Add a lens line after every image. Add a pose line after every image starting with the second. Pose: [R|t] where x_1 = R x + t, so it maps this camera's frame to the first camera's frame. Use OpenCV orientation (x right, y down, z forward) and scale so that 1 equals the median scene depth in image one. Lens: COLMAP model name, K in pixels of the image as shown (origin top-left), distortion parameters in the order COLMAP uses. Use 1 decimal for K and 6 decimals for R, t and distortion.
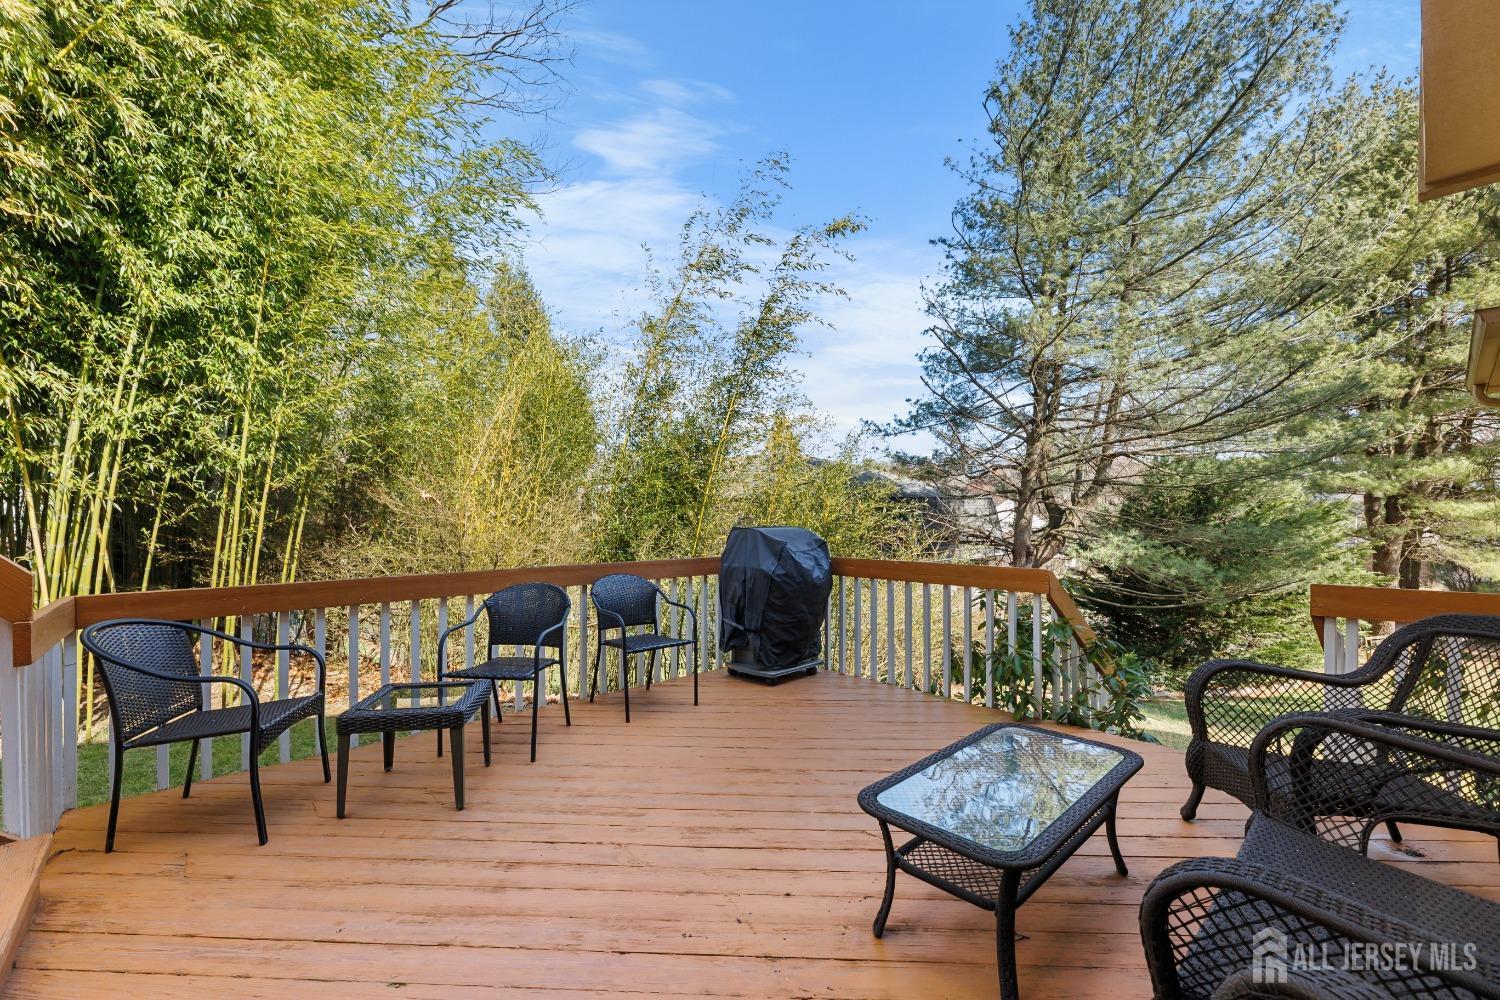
lens RADIAL K [[602.2, 0, 746.2], [0, 602.2, 516.0], [0, 0, 1]] dist [-0.001174, -0.000174]
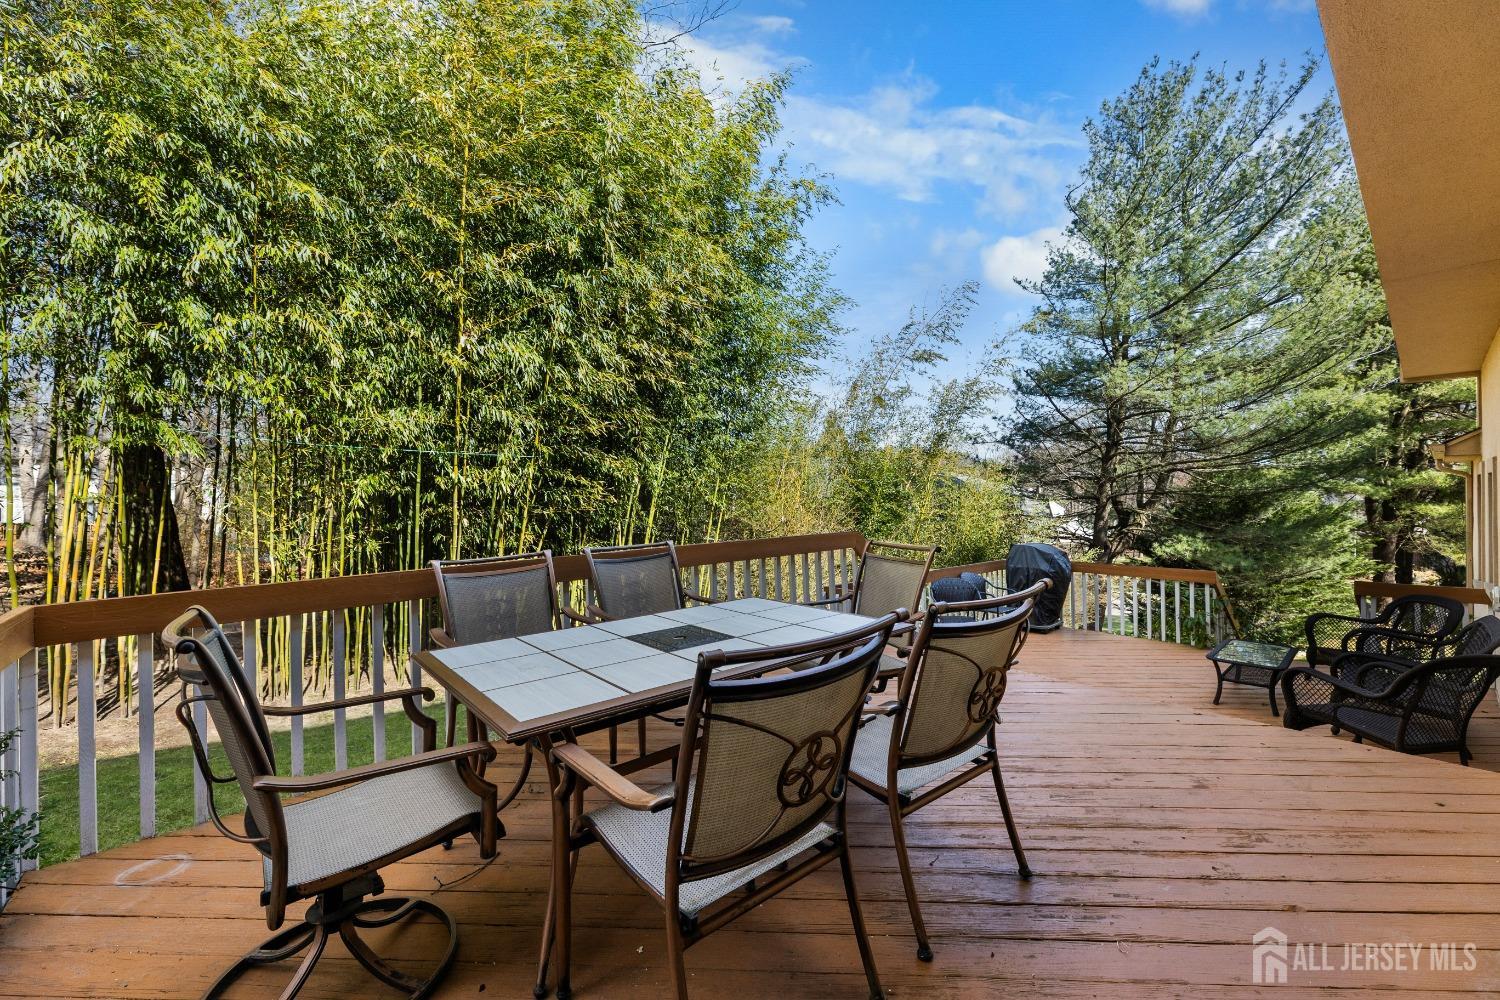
lens RADIAL K [[601.2, 0, 754.4], [0, 601.2, 495.8], [0, 0, 1]] dist [0.001577, 0.000037]
pose [[0.999917, -0.005868, 0.011474, -0.280895], [0.005968, 0.999944, -0.008688, -0.040297], [-0.011422, 0.008756, 0.999896, -0.259662]]
